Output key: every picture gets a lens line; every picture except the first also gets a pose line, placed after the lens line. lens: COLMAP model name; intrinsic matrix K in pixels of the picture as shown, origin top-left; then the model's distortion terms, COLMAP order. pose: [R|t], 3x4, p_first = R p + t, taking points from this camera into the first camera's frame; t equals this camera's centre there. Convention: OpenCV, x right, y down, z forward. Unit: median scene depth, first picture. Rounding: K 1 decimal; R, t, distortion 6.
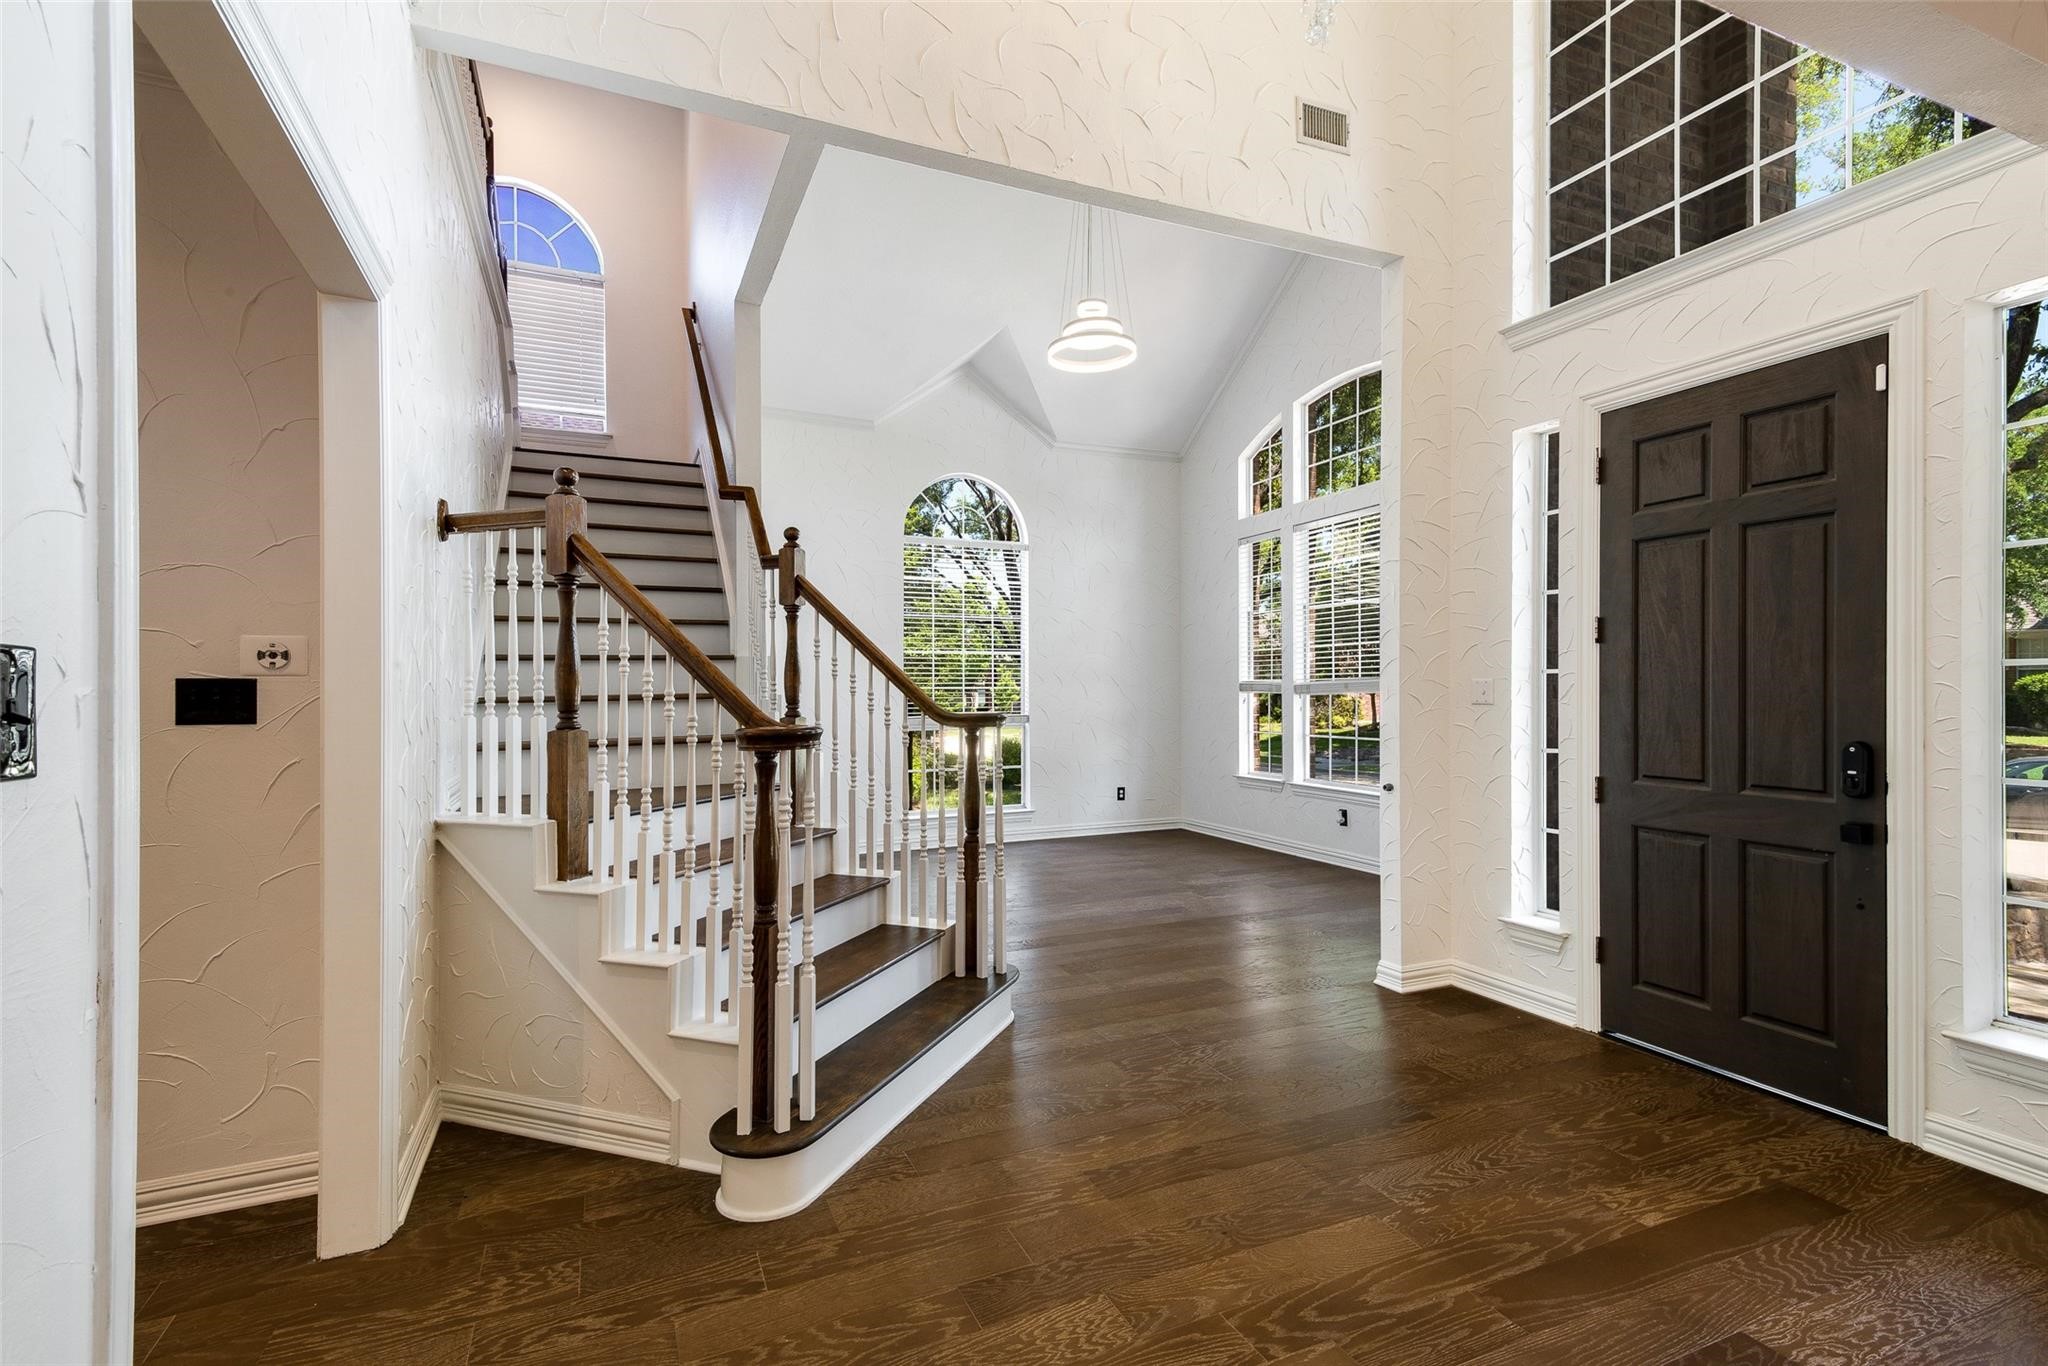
lens RADIAL K [[949.6, 0, 1024.0], [0, 949.6, 683.0], [0, 0, 1]] dist [0.001972, -0.000210]
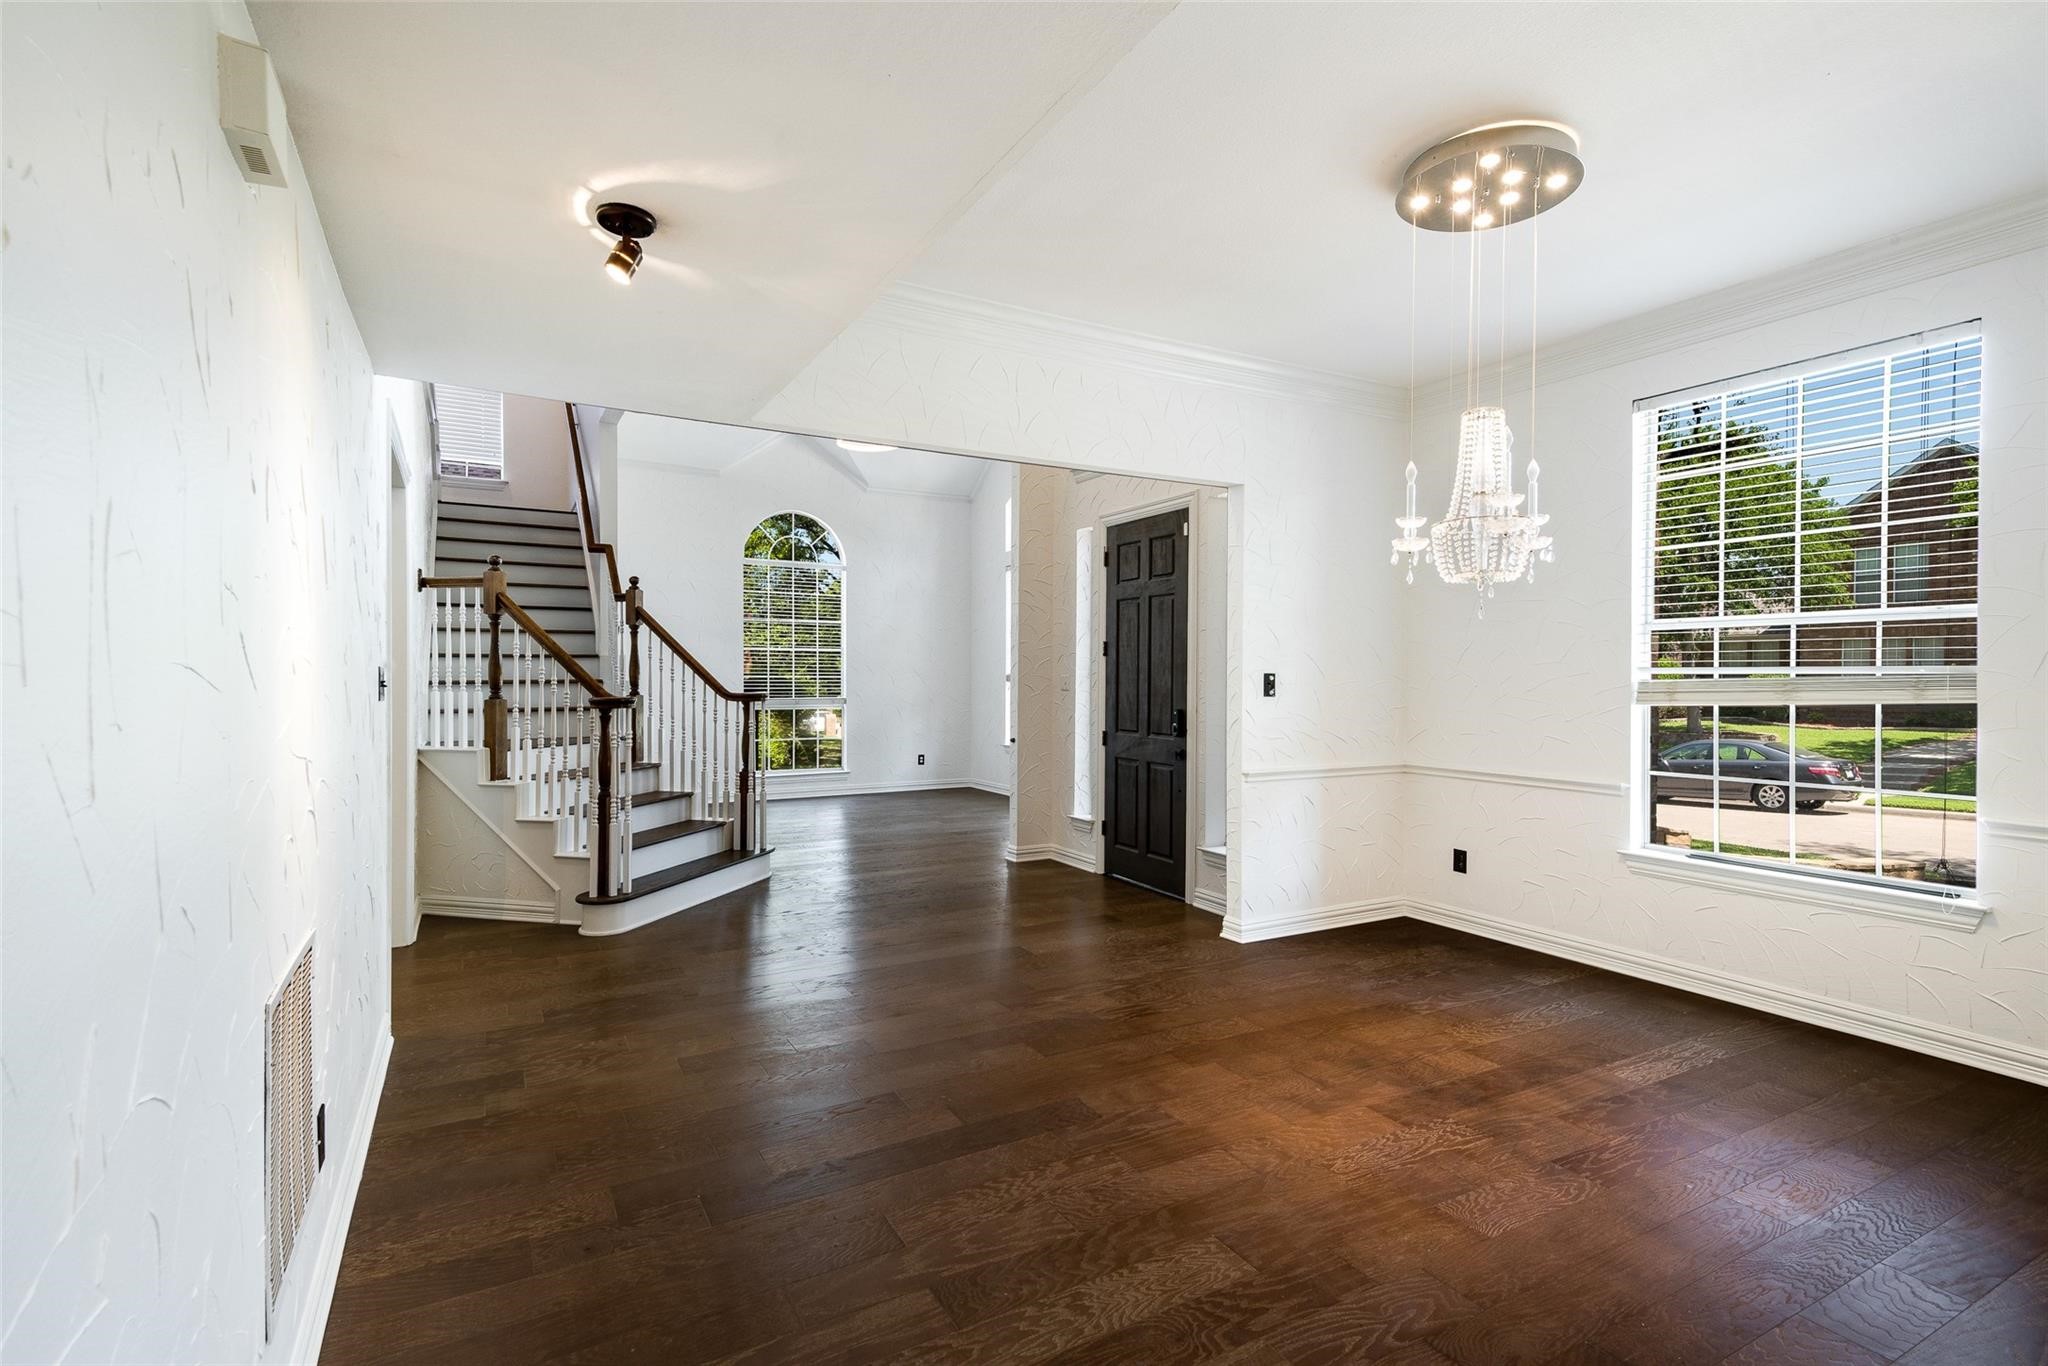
lens RADIAL K [[910.5, 0, 1024.0], [0, 910.5, 683.0], [0, 0, 1]] dist [-0.000301, 0.000003]
pose [[0.992484, 0.008480, 0.122080, 0.269015], [-0.010067, 0.999873, 0.012387, -0.011546], [-0.121960, -0.013523, 0.992443, -0.737669]]
